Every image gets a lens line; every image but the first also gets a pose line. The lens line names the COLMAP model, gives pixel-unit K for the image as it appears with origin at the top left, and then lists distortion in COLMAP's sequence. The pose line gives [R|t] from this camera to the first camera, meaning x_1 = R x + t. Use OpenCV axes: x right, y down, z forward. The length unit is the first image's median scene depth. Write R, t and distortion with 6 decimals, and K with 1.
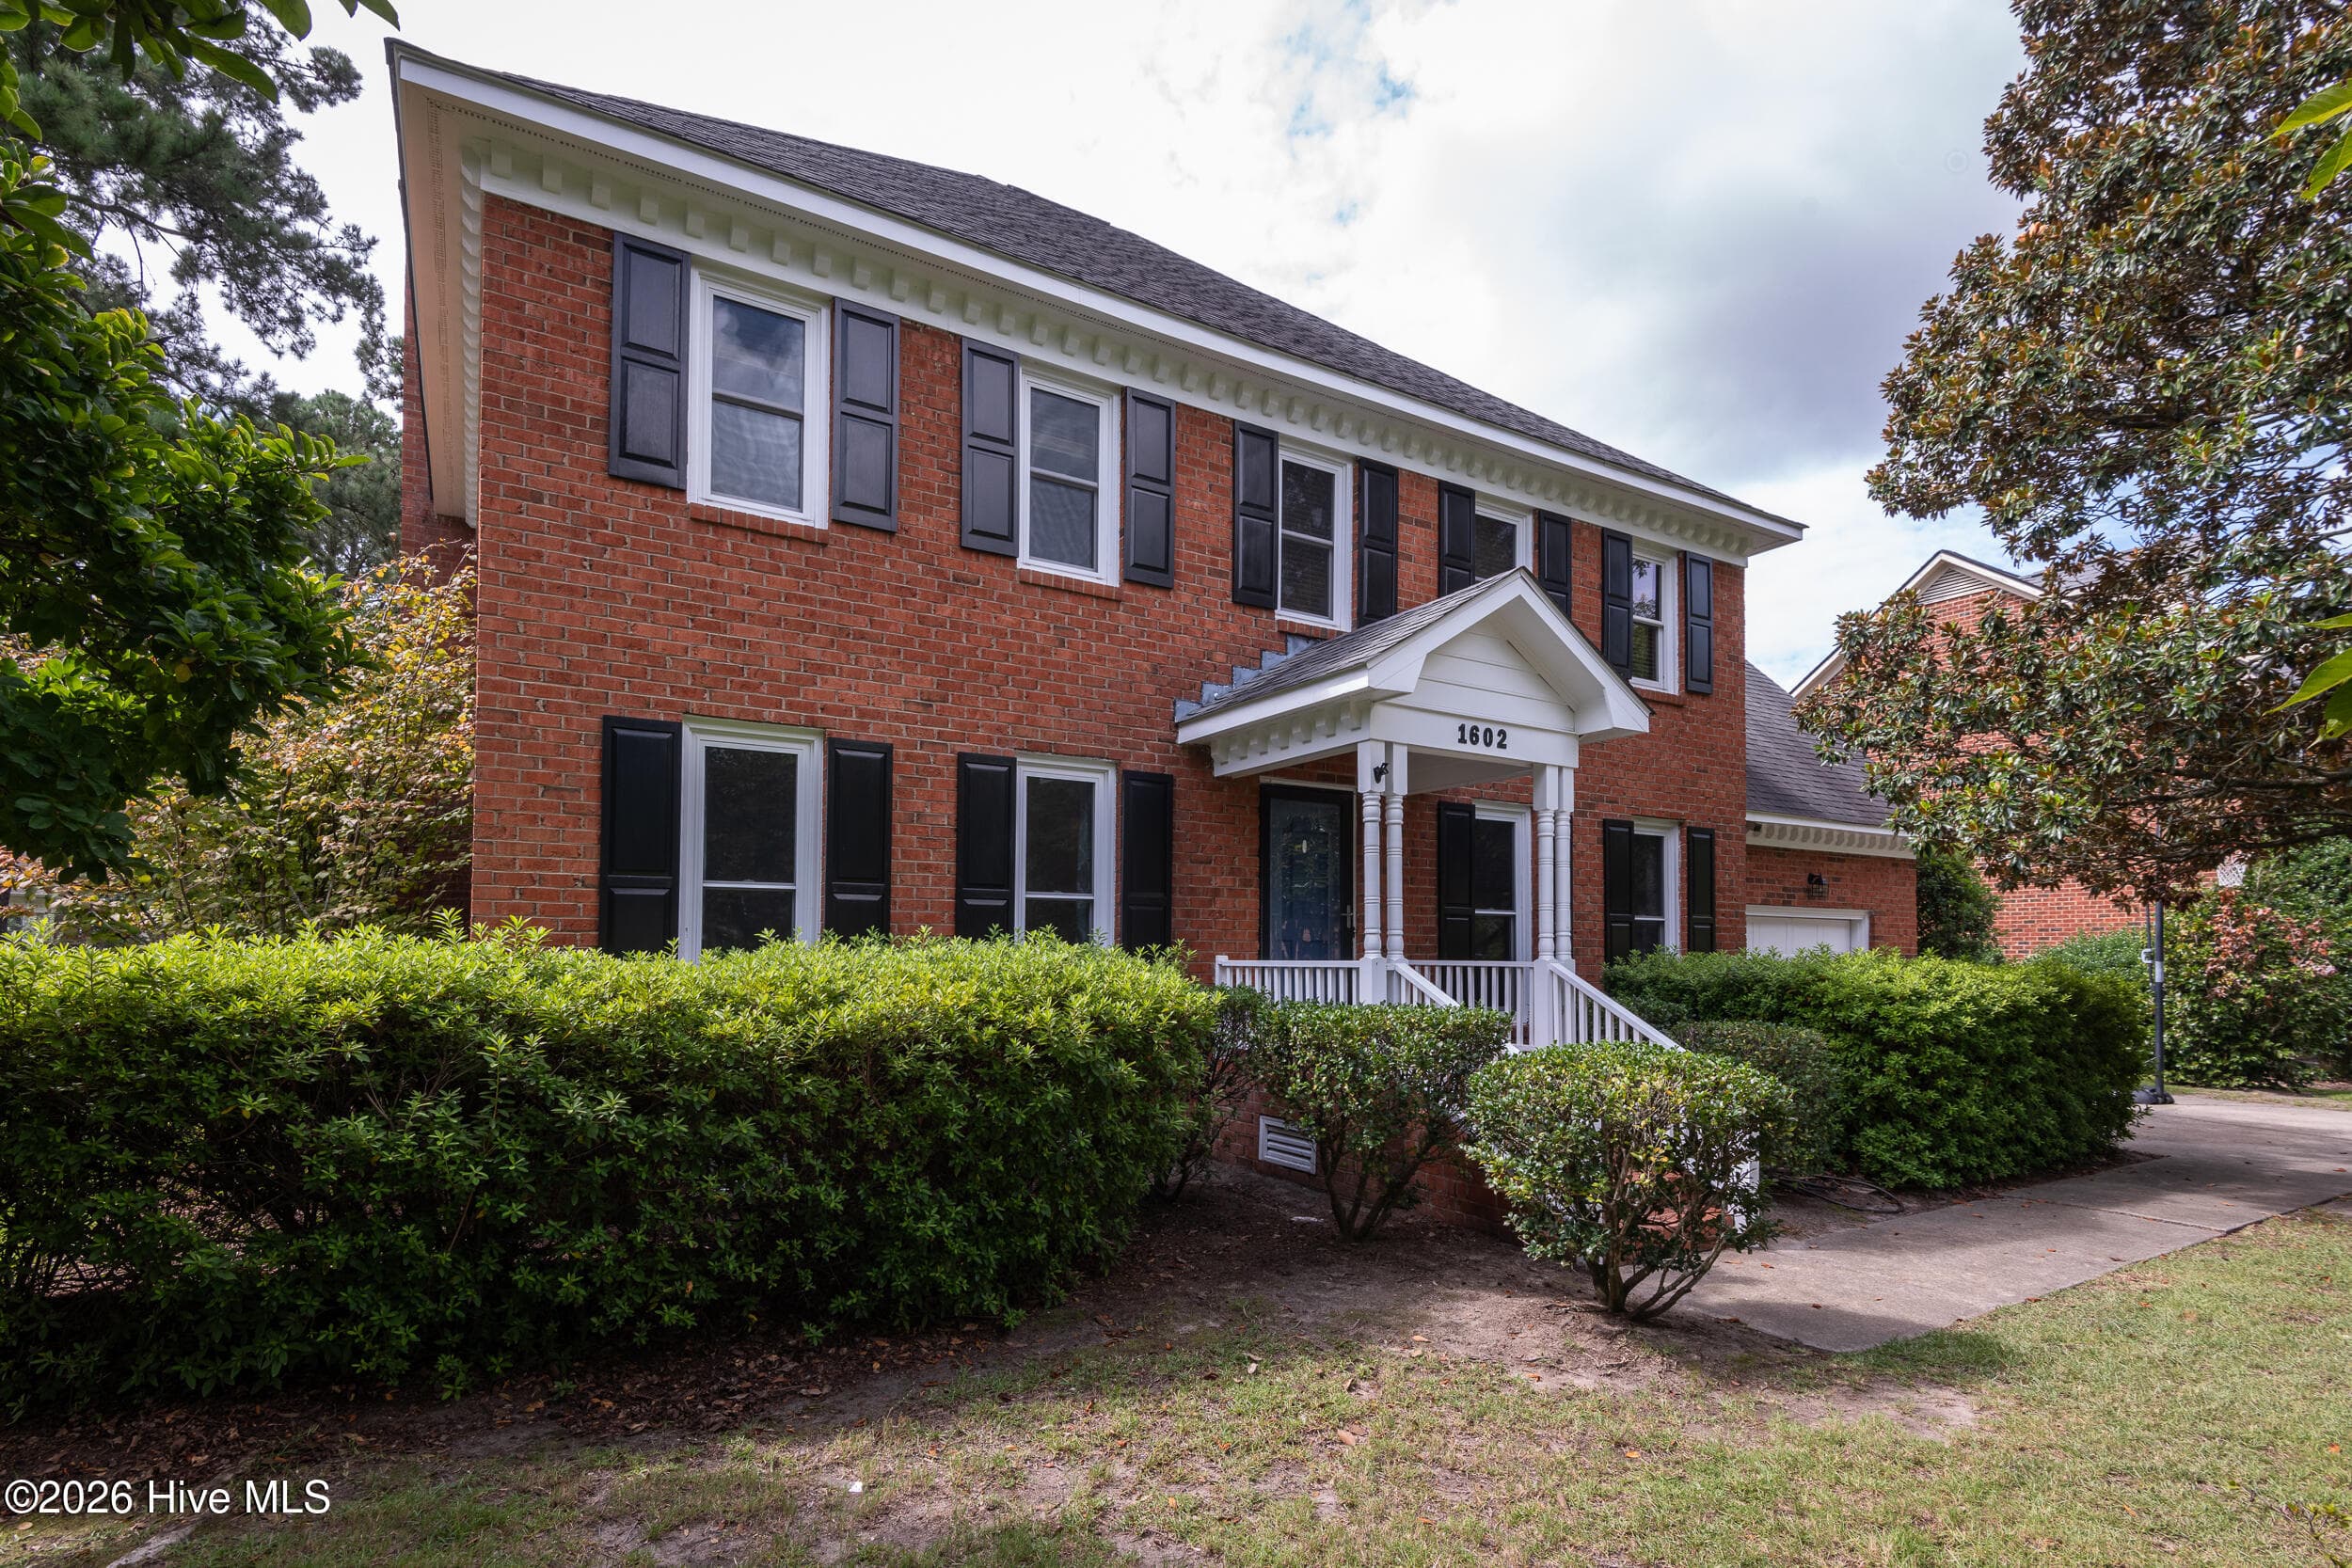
lens RADIAL K [[1131.9, 0, 1096.2], [0, 1131.9, 924.4], [0, 0, 1]] dist [0.031326, -0.016976]
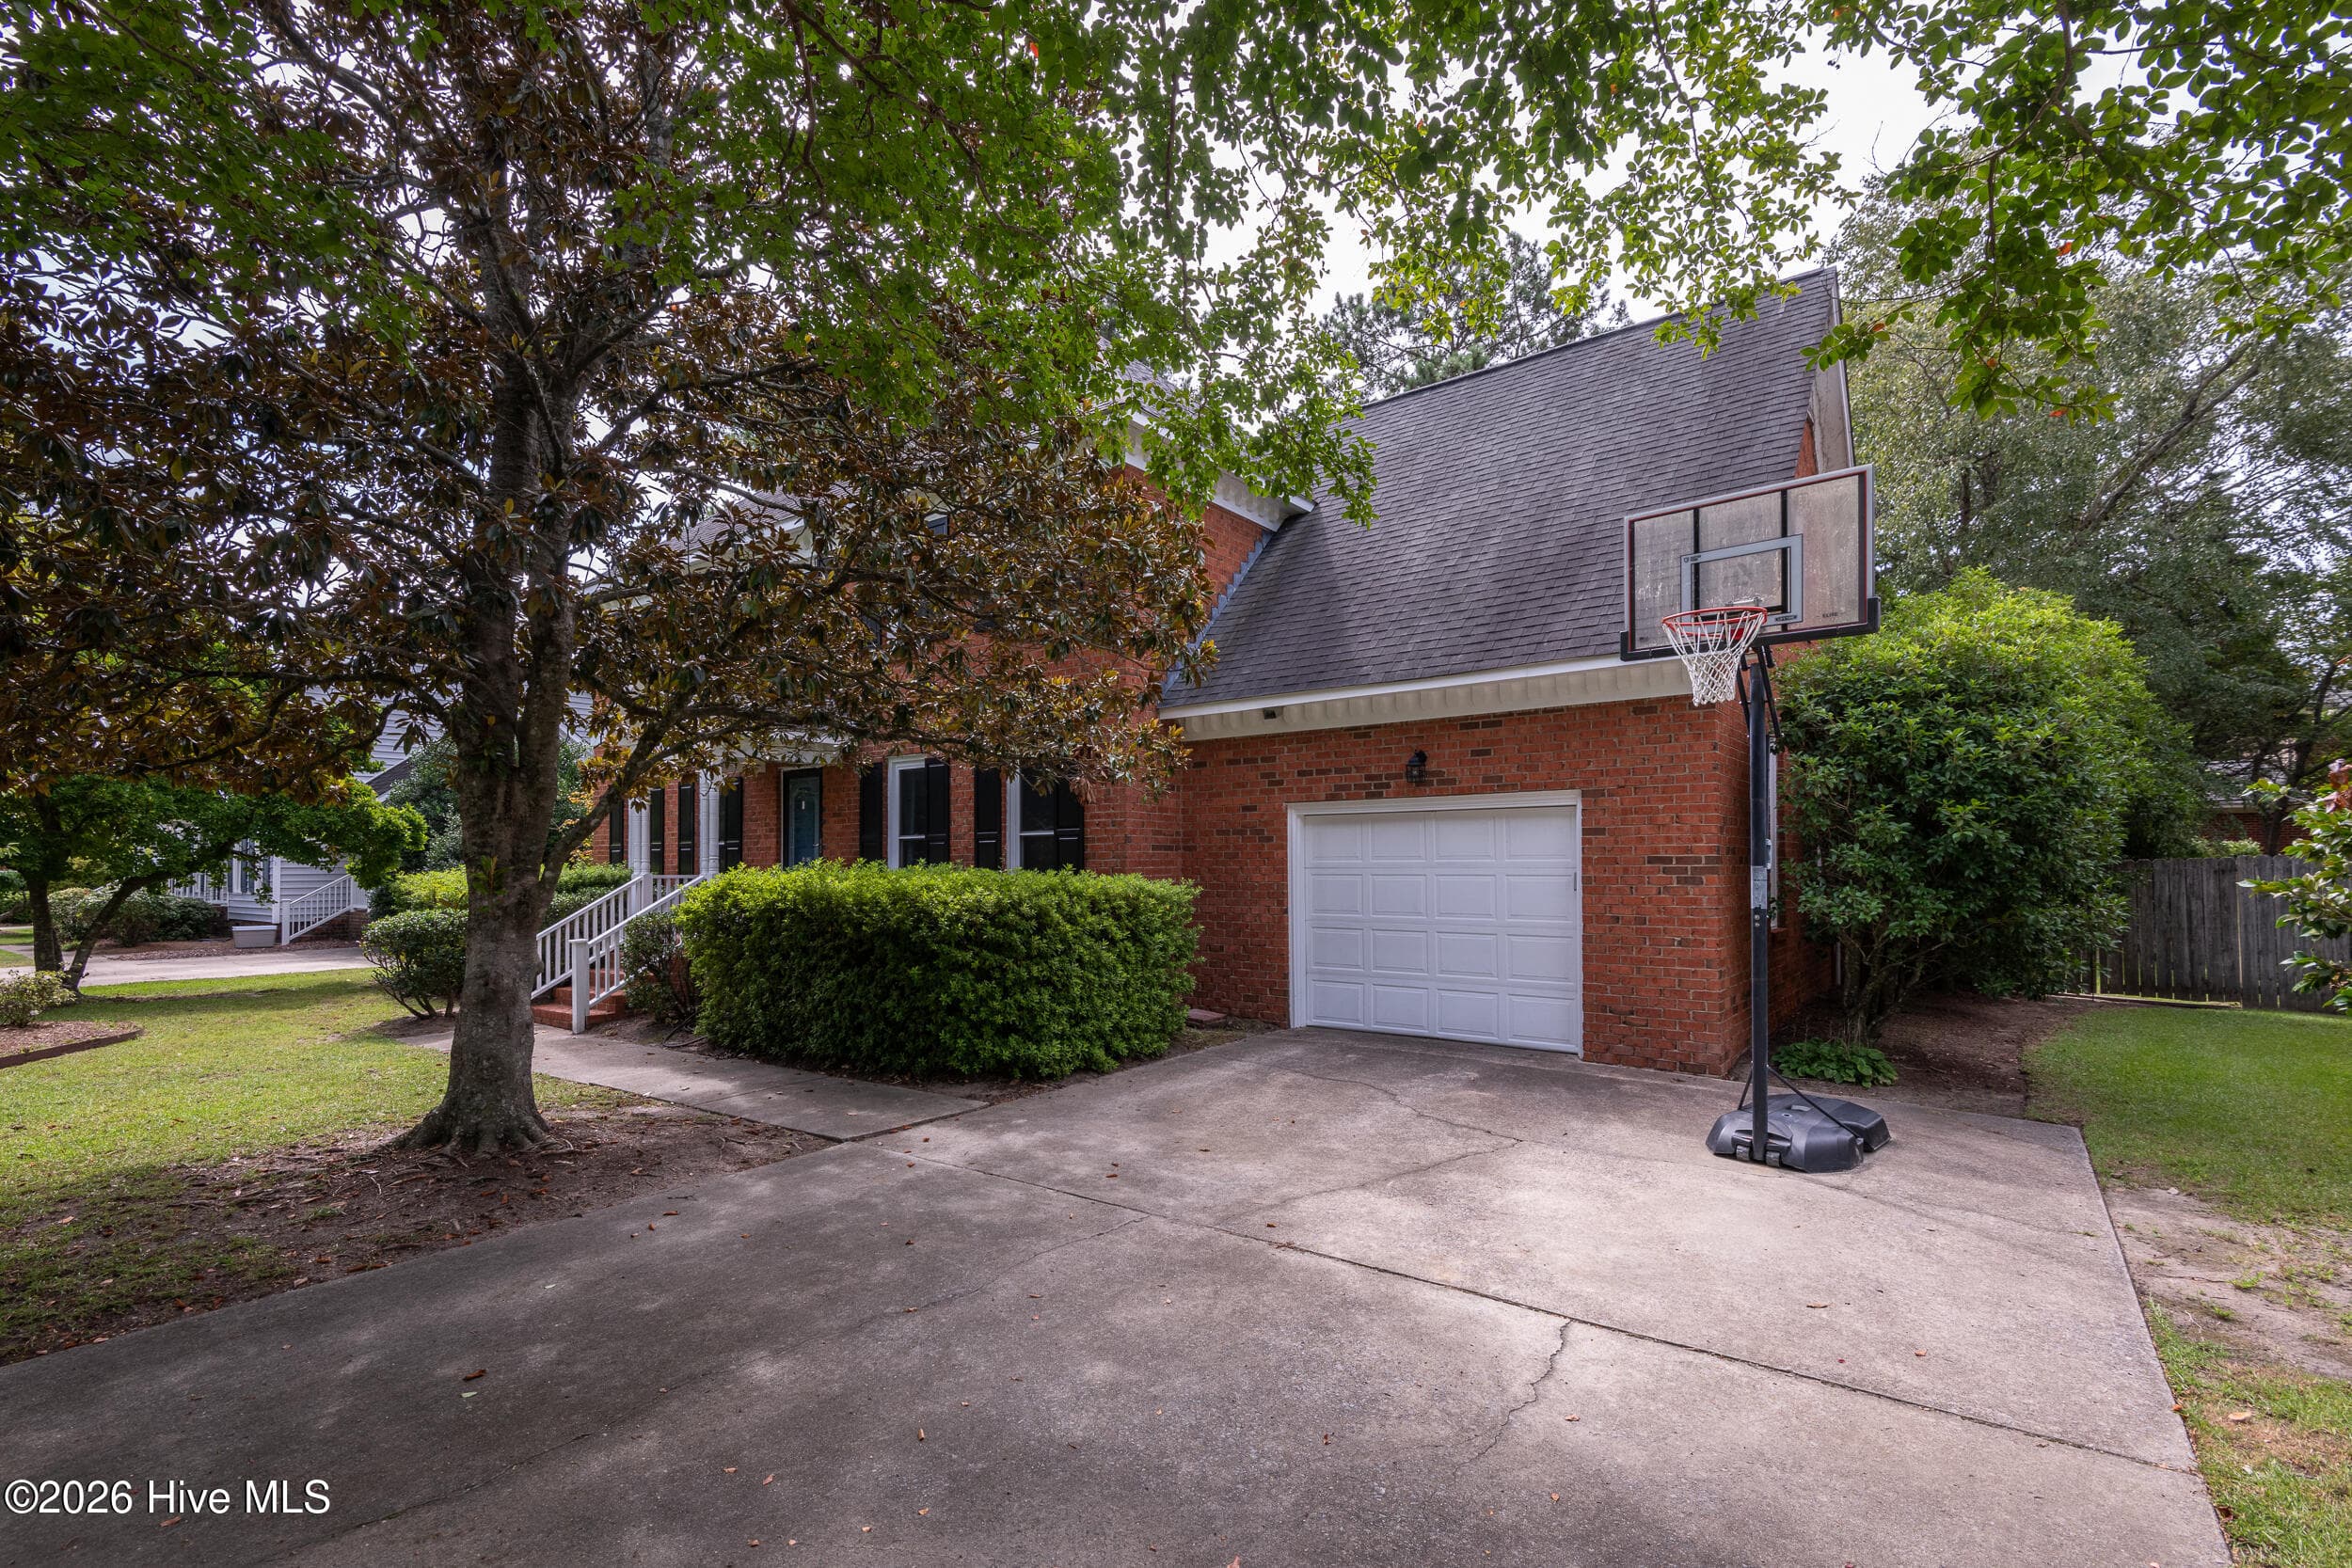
lens RADIAL K [[1069.0, 0, 1178.1], [0, 1069.0, 845.9], [0, 0, 1]] dist [0.014027, -0.012636]
pose [[0.398494, -0.026592, -0.916785, 2.188514], [0.036308, 0.999253, -0.013202, 0.037778], [0.916452, -0.028025, 0.399162, 1.051883]]
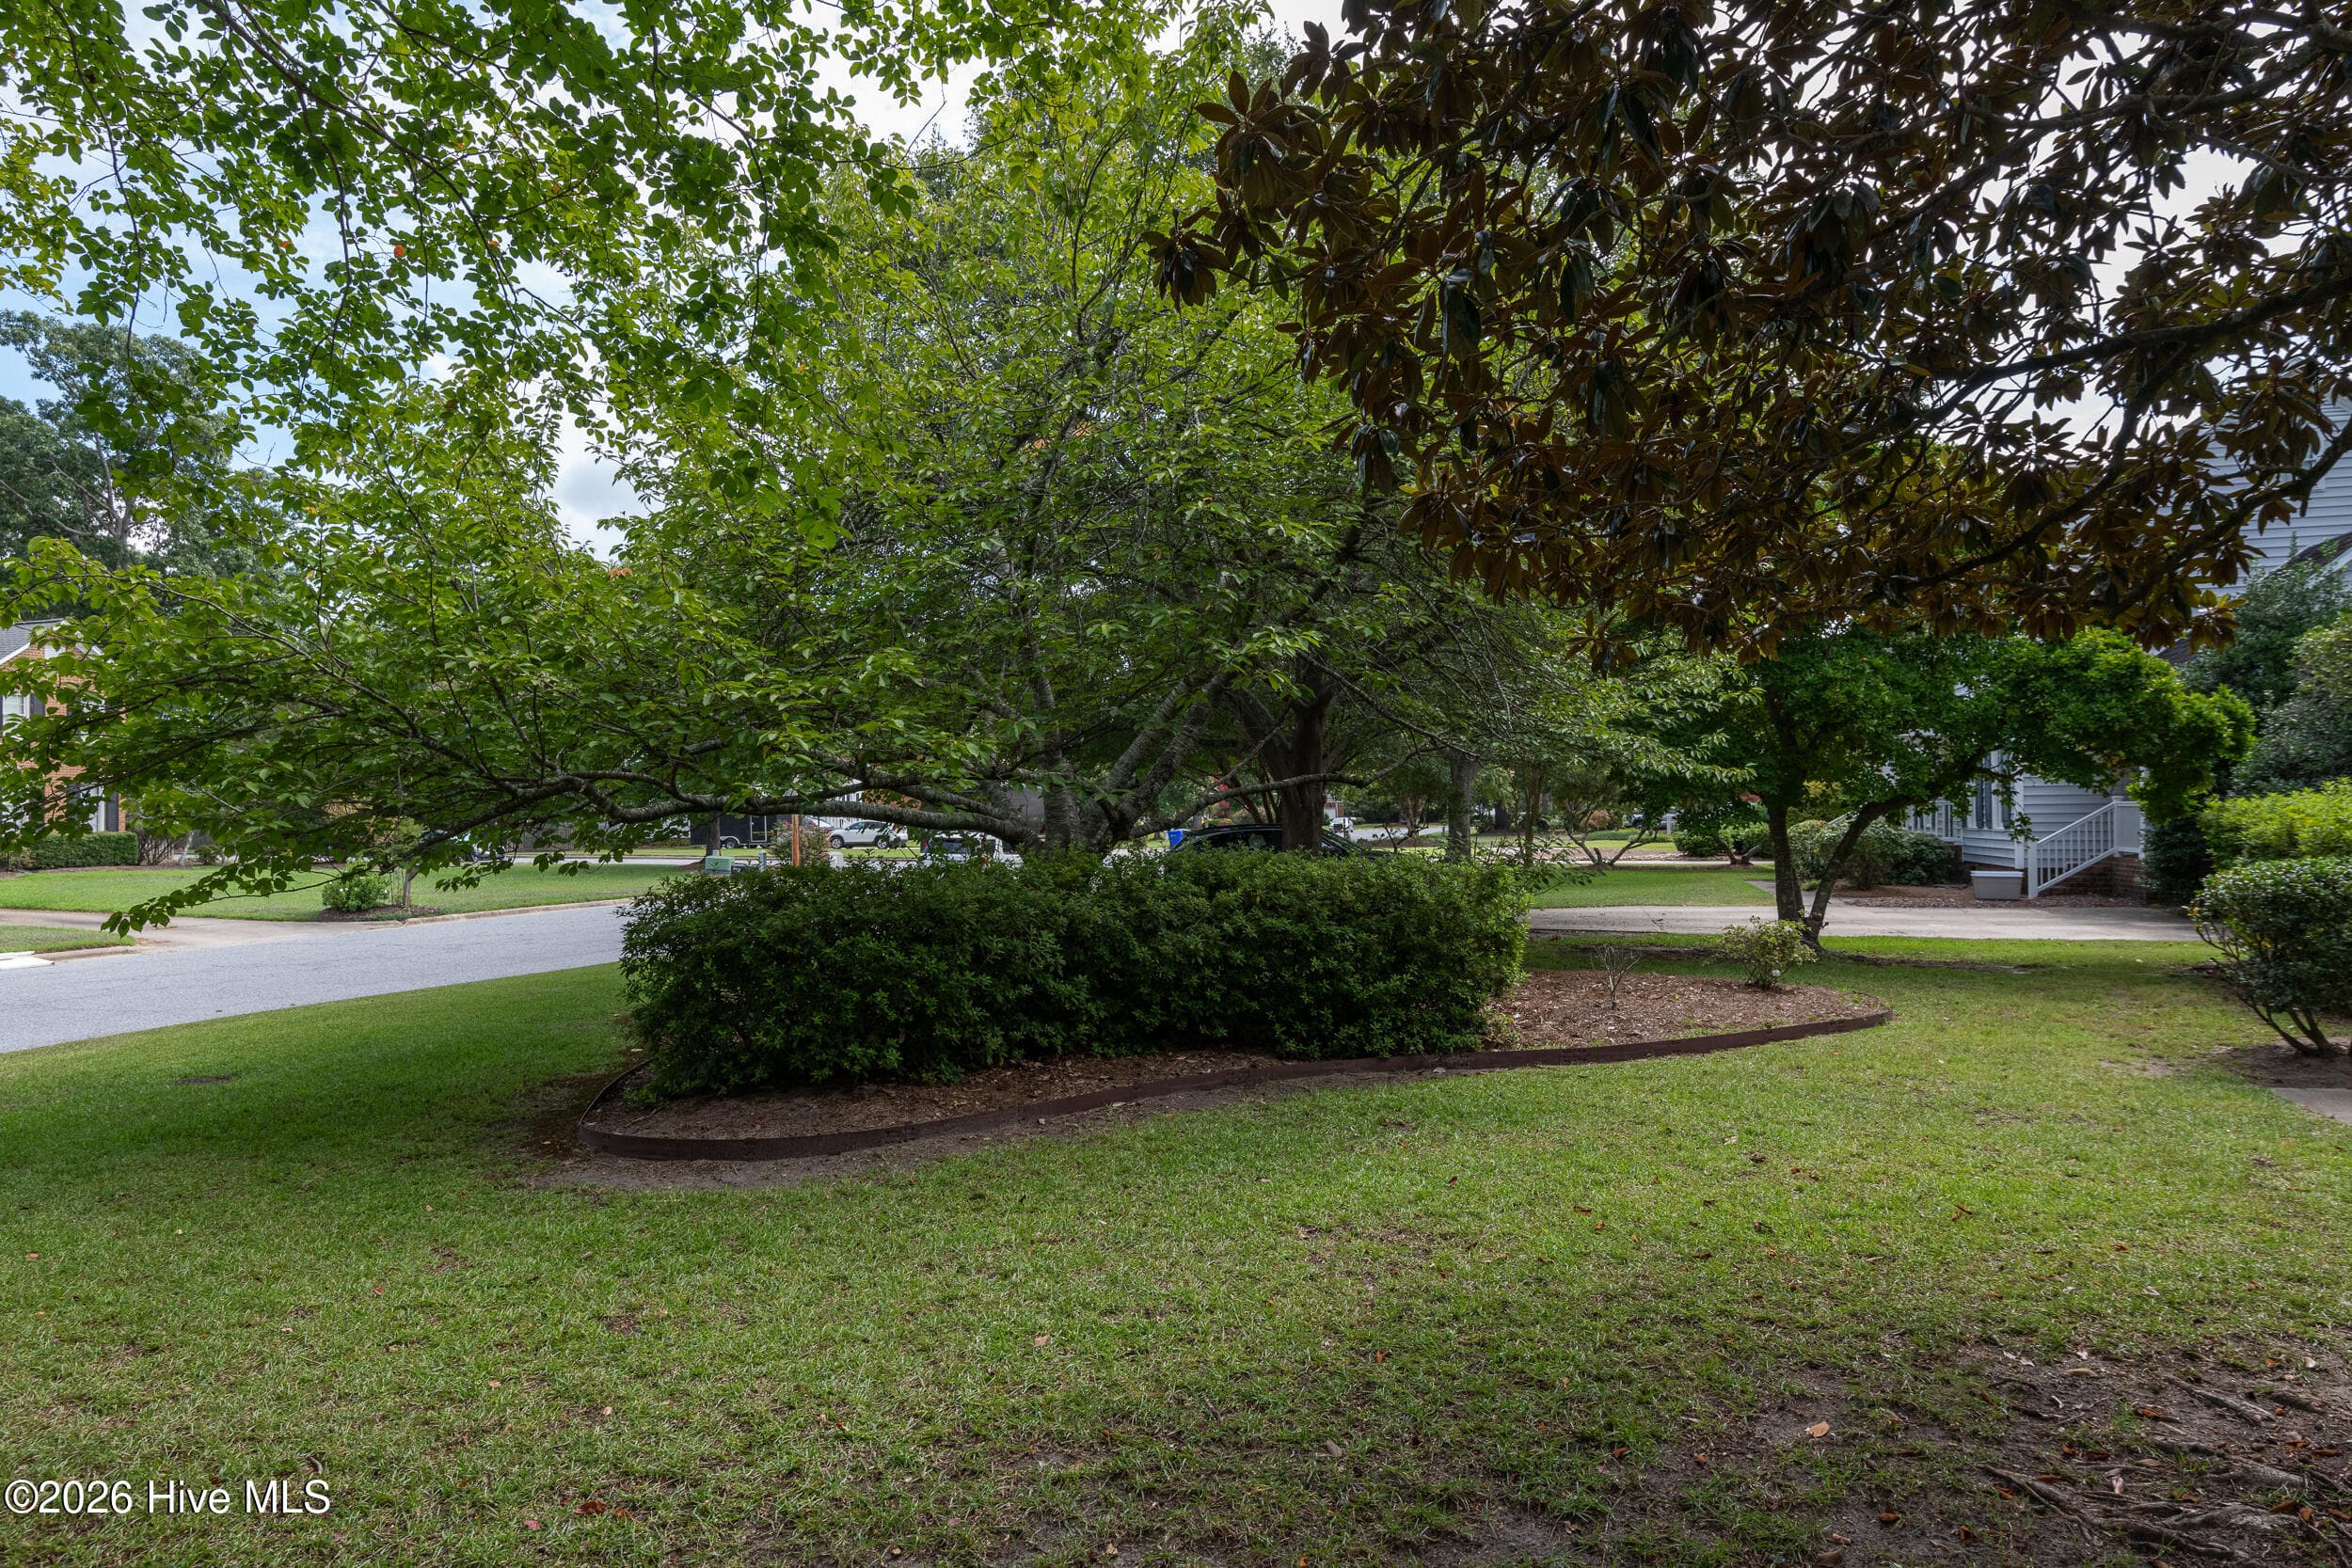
lens RADIAL K [[1438.1, 0, 1170.6], [0, 1438.1, 786.4], [0, 0, 1]] dist [0.006306, 0.001858]
pose [[-0.723793, -0.013750, -0.689880, 1.779036], [0.023762, 0.998712, -0.044836, 0.044147], [0.689608, -0.048845, -0.722534, 0.881932]]
